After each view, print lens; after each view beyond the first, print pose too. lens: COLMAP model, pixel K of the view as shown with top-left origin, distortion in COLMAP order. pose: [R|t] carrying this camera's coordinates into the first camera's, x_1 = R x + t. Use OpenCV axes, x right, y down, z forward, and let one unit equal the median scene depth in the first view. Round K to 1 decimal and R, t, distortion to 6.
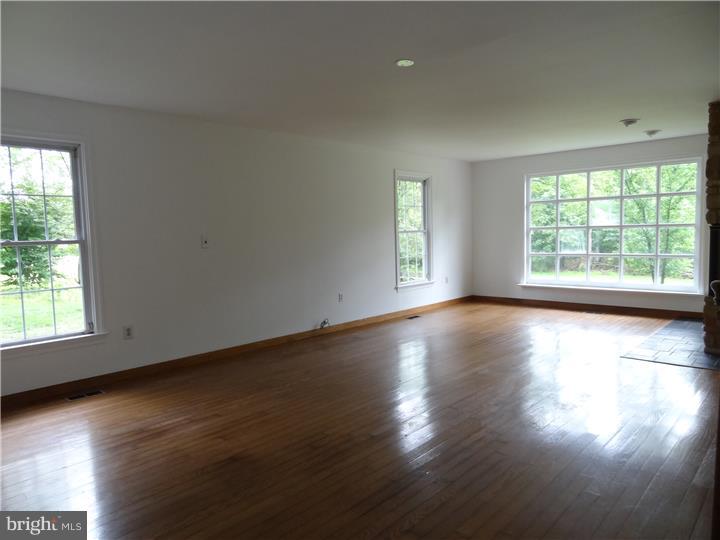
lens RADIAL K [[503.2, 0, 361.2], [0, 503.2, 270.5], [0, 0, 1]] dist [-0.015993, 0.009901]
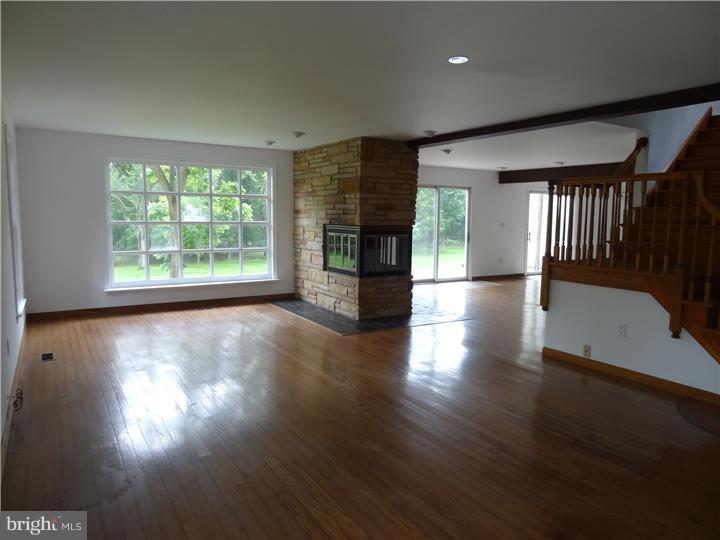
lens RADIAL K [[503.2, 0, 361.8], [0, 503.2, 267.4], [0, 0, 1]] dist [-0.015993, 0.009901]
pose [[0.265364, -0.072880, 0.961390, -0.397340], [0.055908, 0.996624, 0.060119, -0.039587], [-0.962526, 0.037796, 0.268543, 0.405174]]
